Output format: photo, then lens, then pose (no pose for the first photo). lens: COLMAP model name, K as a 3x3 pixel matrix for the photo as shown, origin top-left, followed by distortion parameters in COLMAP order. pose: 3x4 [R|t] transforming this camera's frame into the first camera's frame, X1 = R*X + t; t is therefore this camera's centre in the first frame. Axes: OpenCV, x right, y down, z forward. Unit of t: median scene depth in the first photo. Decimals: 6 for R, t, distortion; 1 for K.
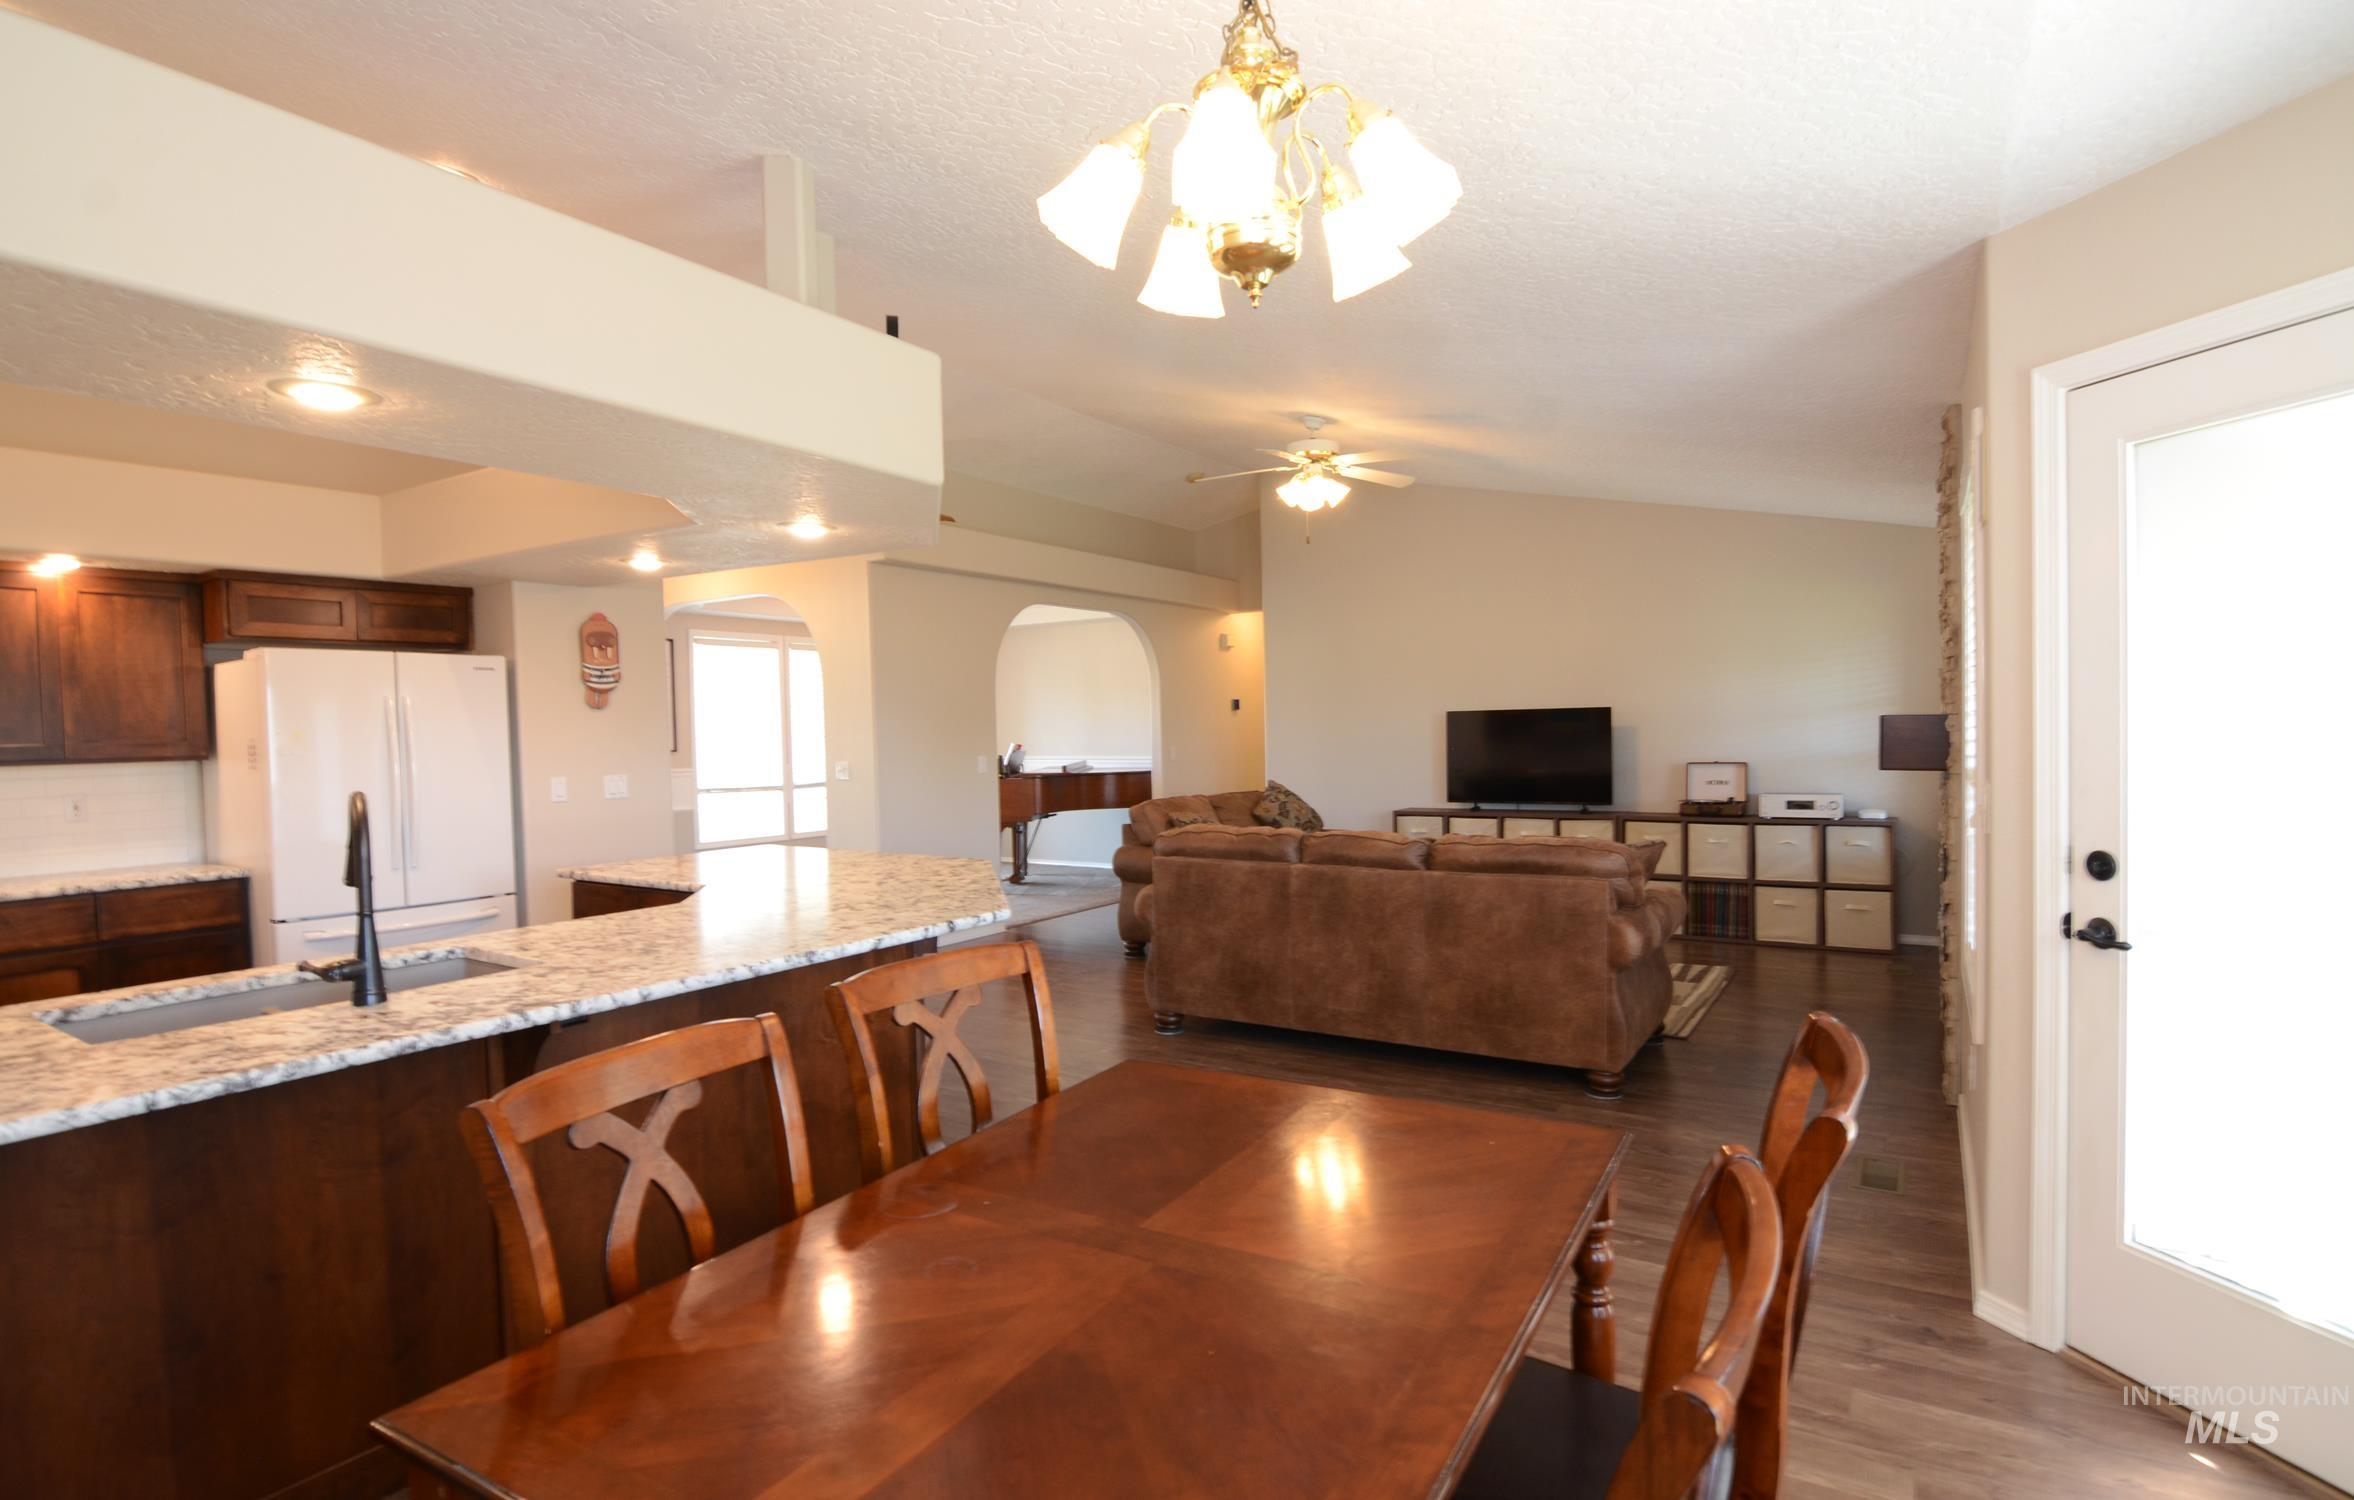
lens RADIAL K [[1172.4, 0, 1177.0], [0, 1172.4, 750.0], [0, 0, 1]] dist [0.000356, -0.014287]
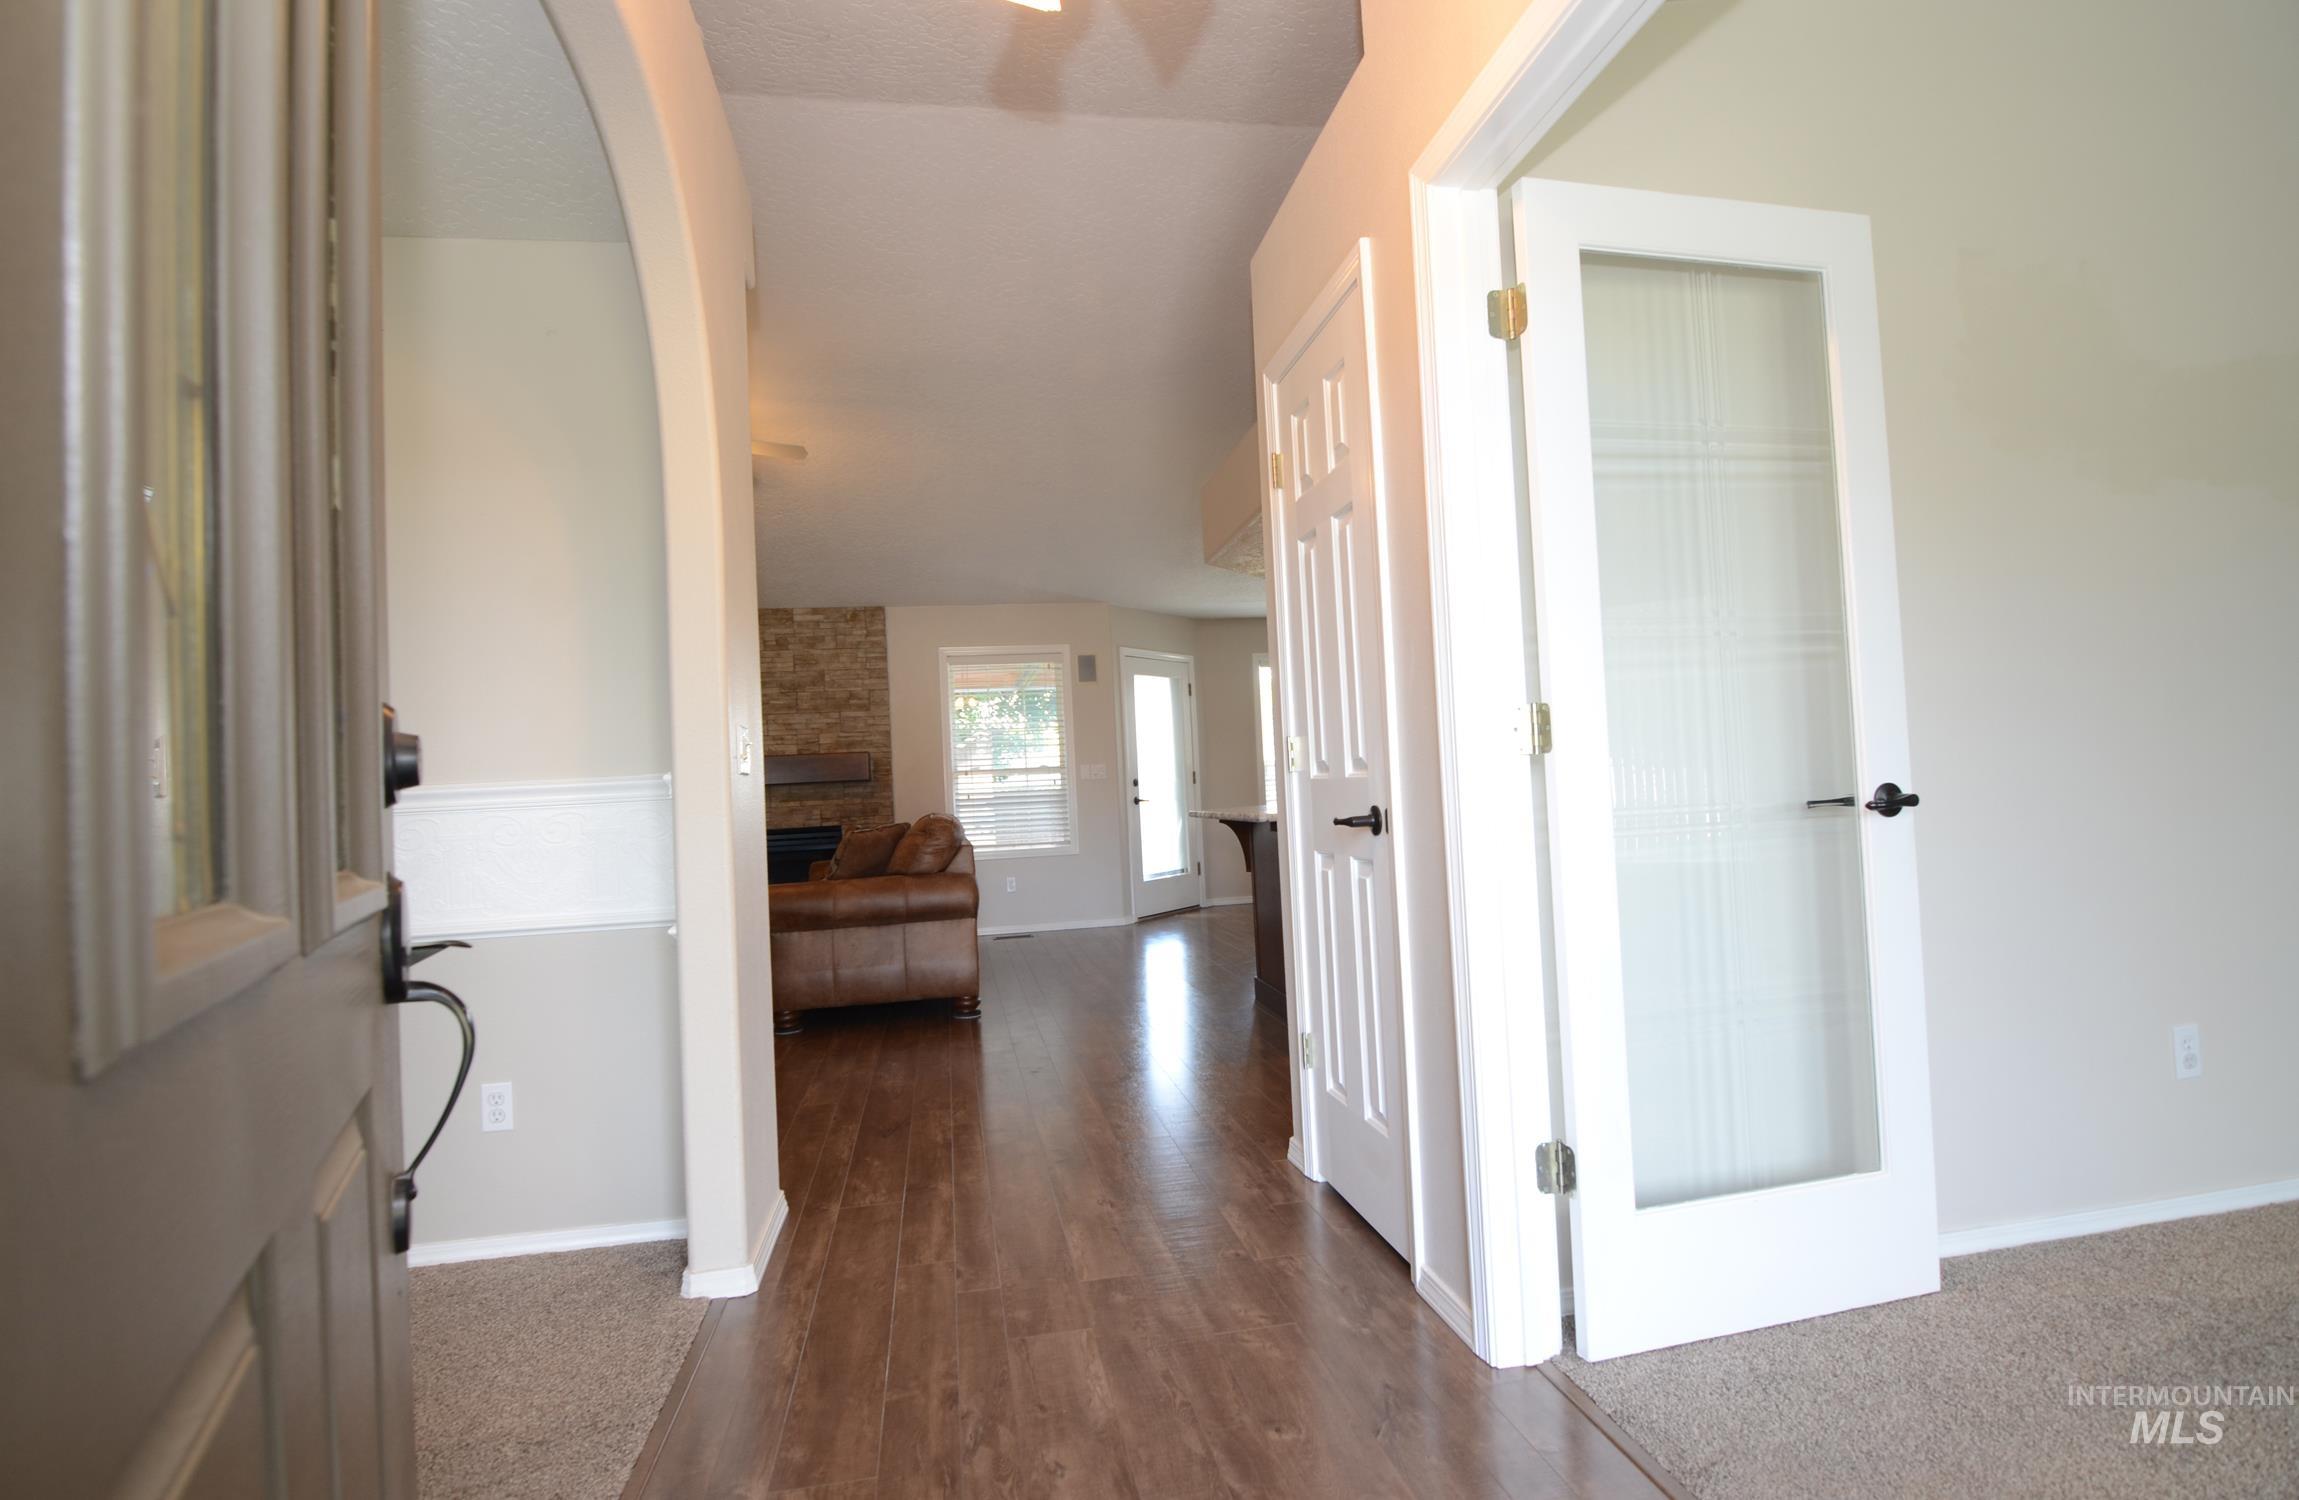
lens RADIAL K [[1129.6, 0, 1149.5], [0, 1129.6, 750.0], [0, 0, 1]] dist [-0.000247, -0.000032]
pose [[-0.674934, 0.080356, 0.733490, -1.027833], [0.080040, 0.996160, -0.035482, 0.067148], [-0.733524, 0.034760, -0.678774, 1.840793]]
